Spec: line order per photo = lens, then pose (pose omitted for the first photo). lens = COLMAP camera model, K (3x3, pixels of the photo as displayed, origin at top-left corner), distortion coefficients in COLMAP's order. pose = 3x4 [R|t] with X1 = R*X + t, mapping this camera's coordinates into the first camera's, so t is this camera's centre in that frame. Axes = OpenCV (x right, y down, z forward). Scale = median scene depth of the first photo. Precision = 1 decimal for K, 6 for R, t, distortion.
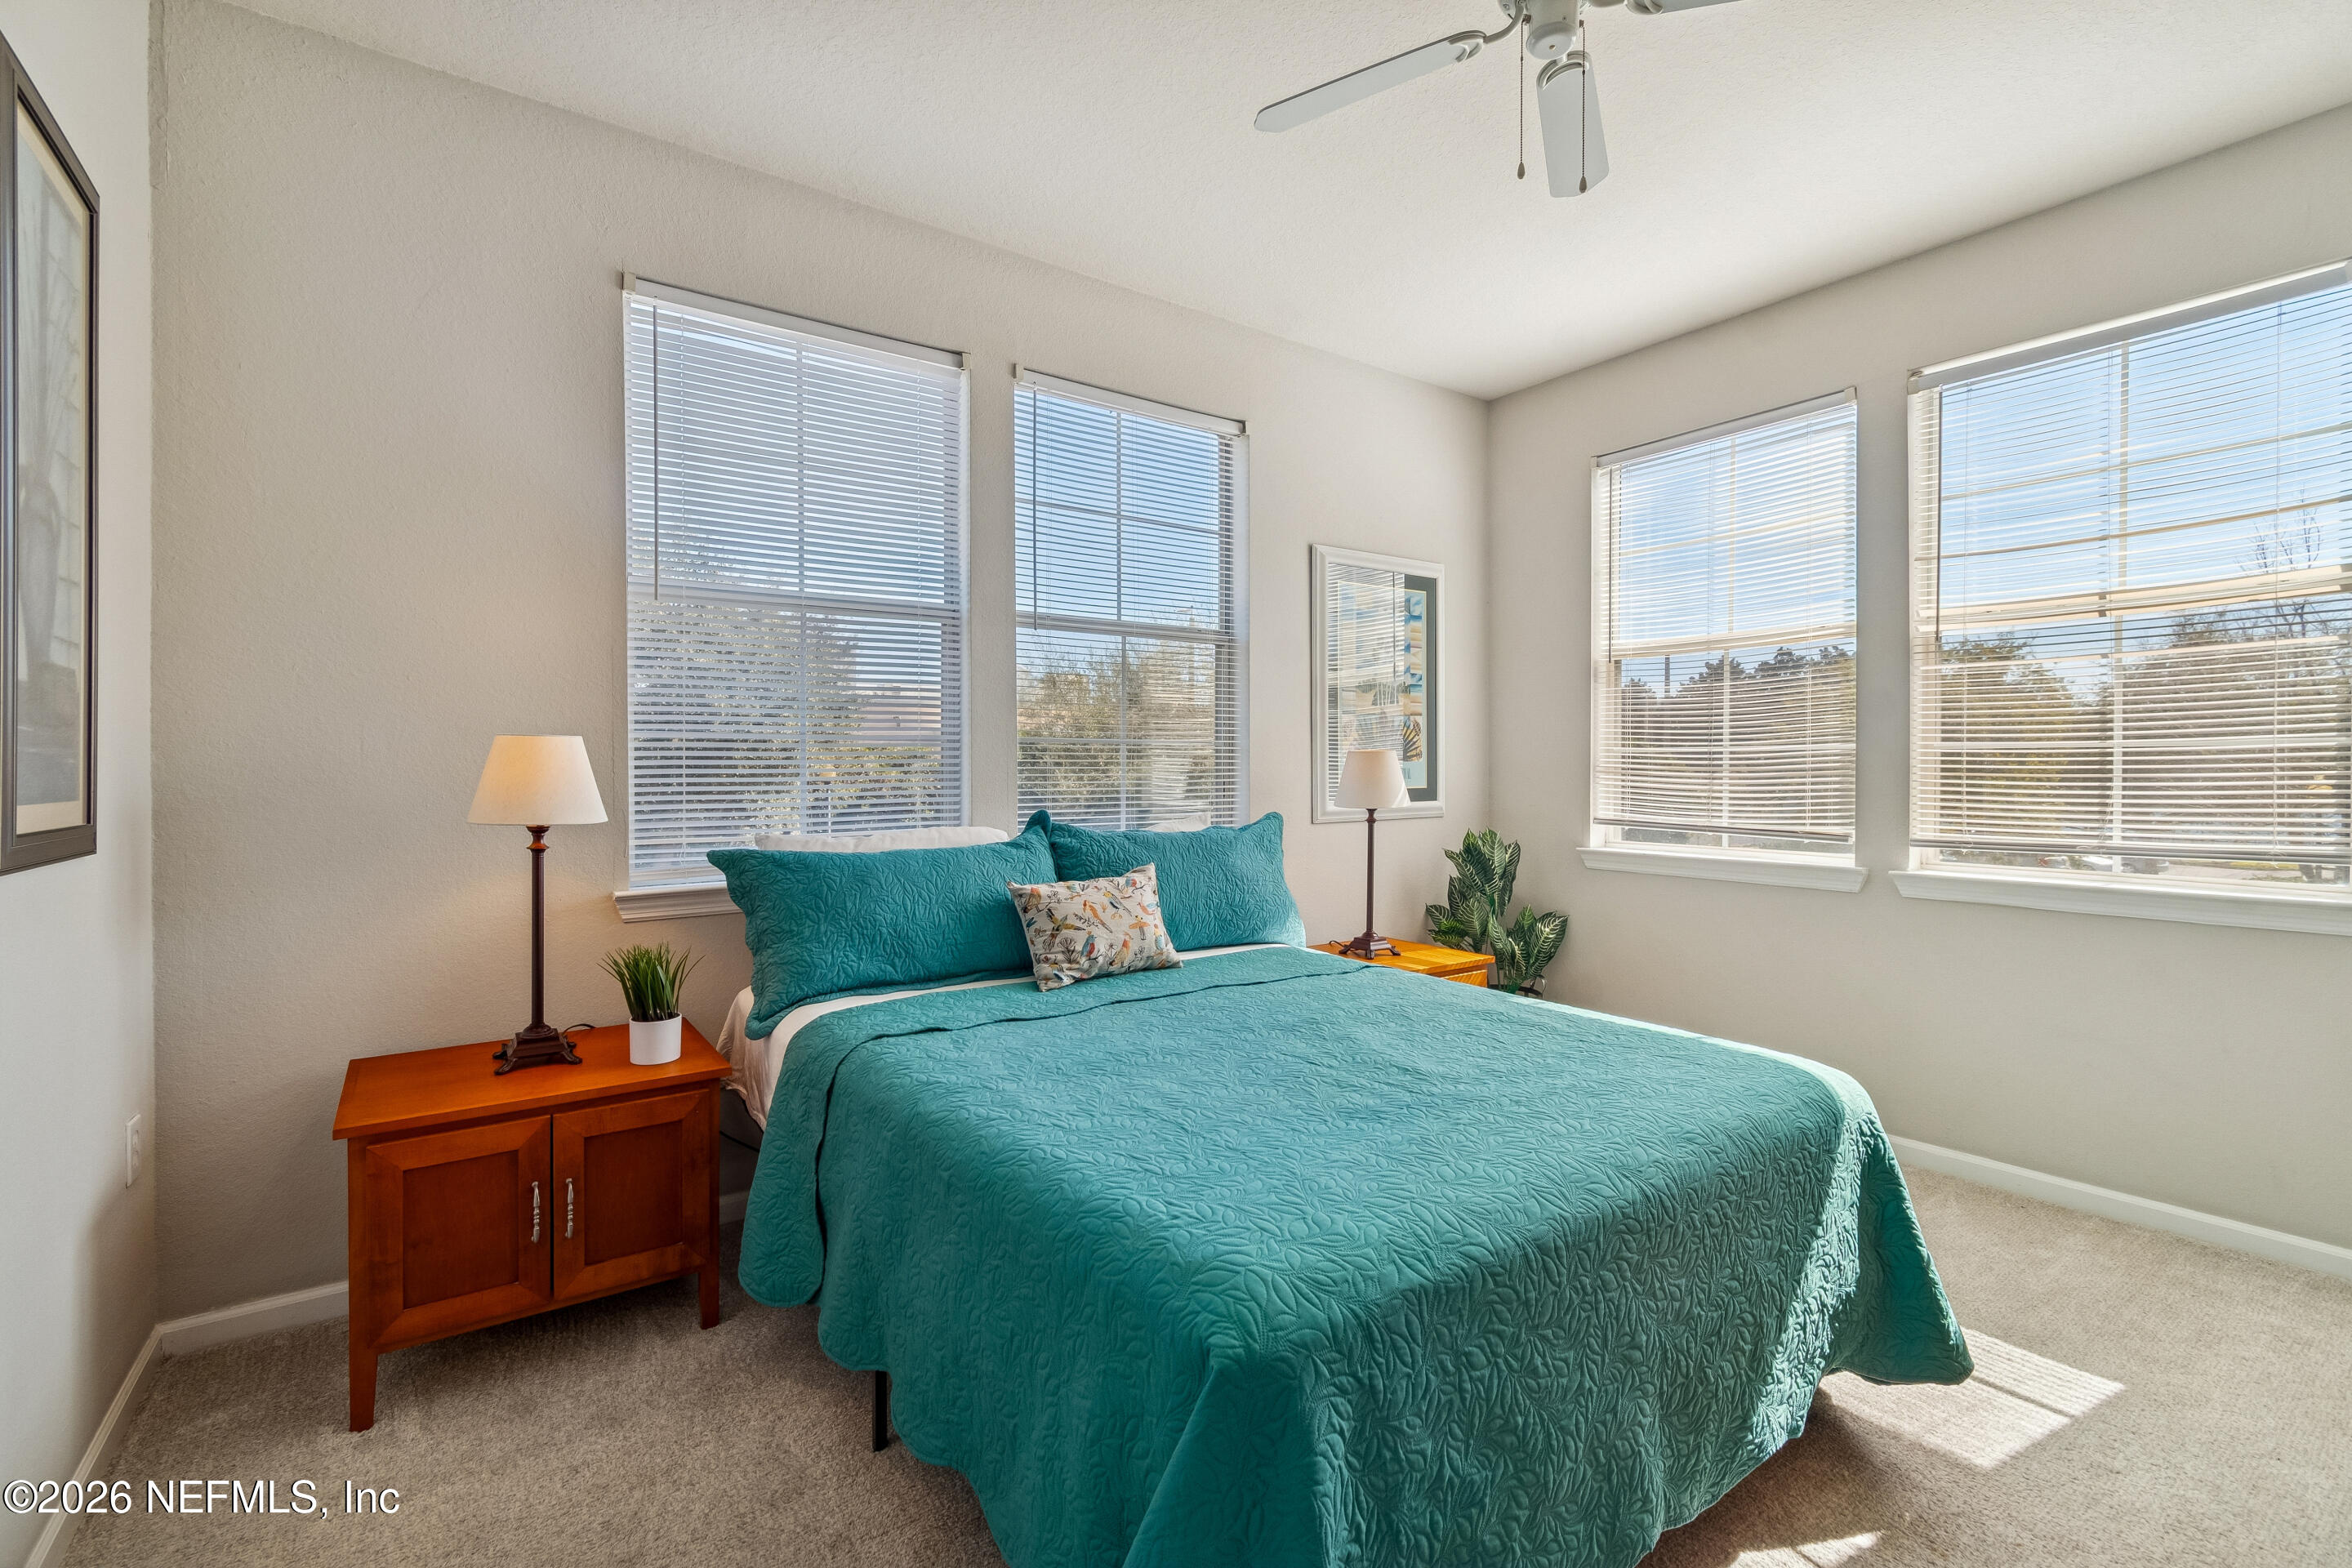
lens RADIAL K [[1049.3, 0, 1168.7], [0, 1049.3, 785.0], [0, 0, 1]] dist [0.003779, -0.001213]
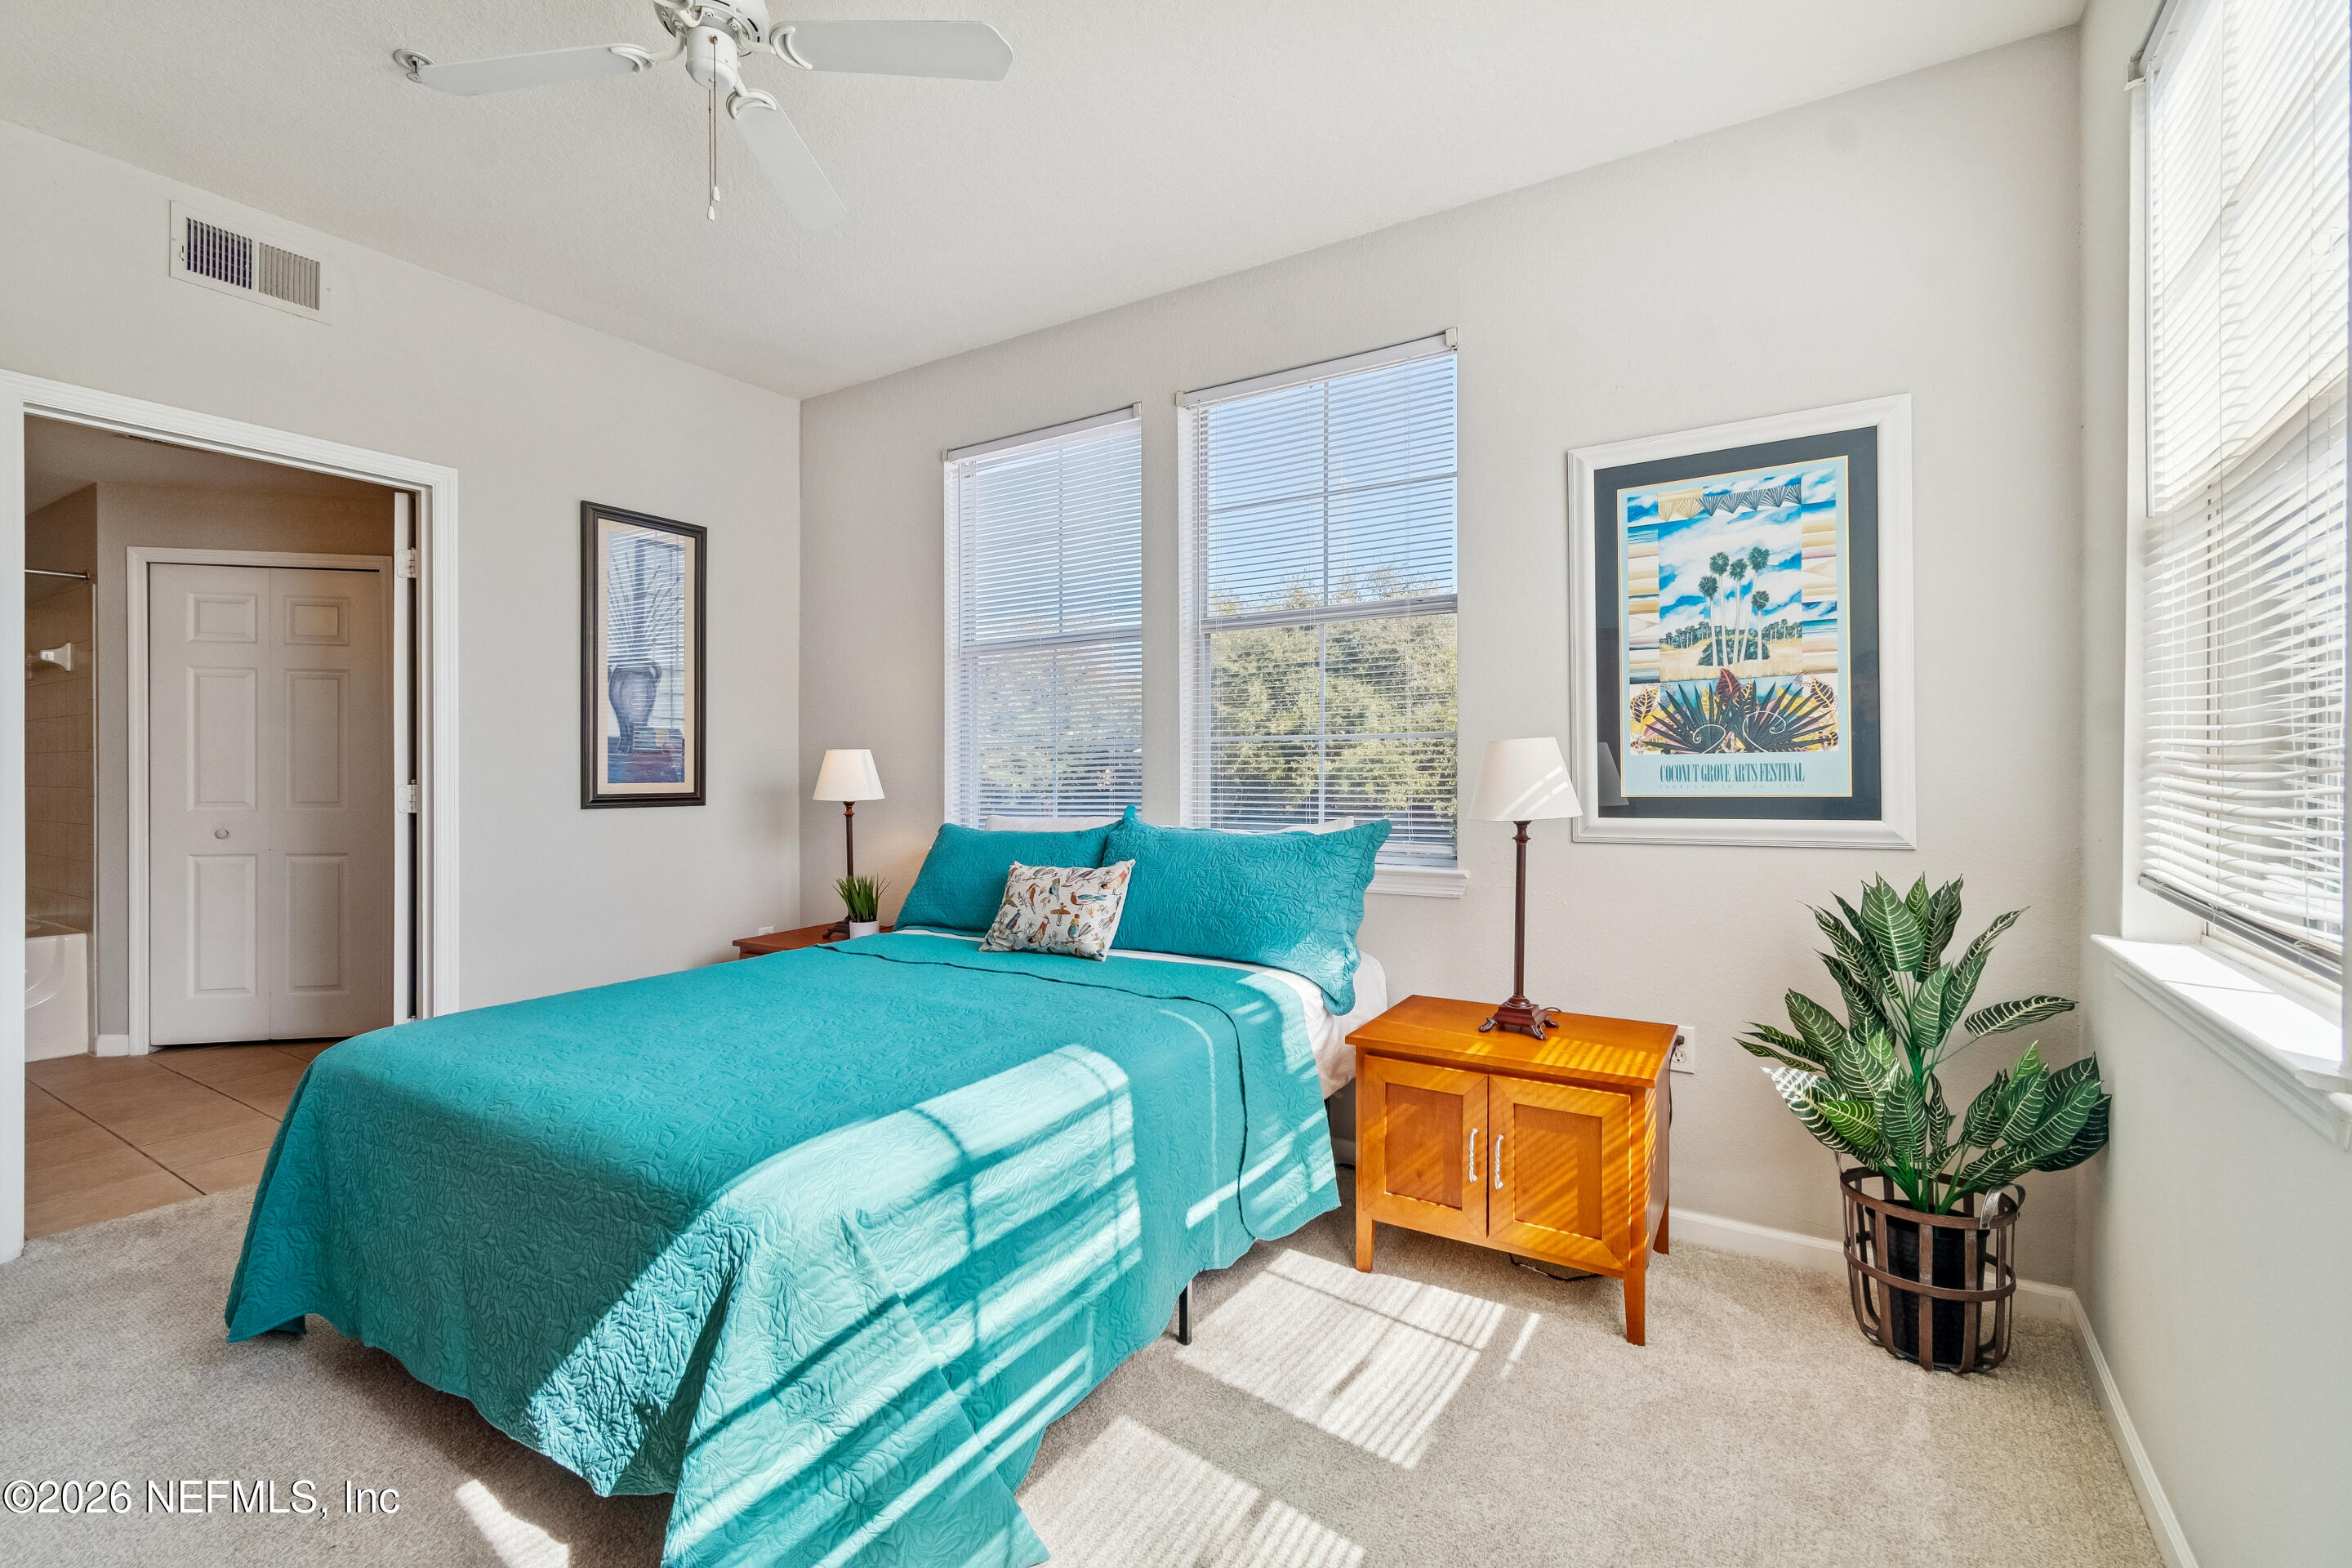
lens RADIAL K [[1049.3, 0, 1167.7], [0, 1049.3, 783.8], [0, 0, 1]] dist [0.003779, -0.001213]
pose [[0.379557, 0.006336, -0.925147, 0.678445], [-0.013759, 0.999905, 0.001203, 0.000031], [0.925066, 0.012272, 0.379608, 0.467443]]
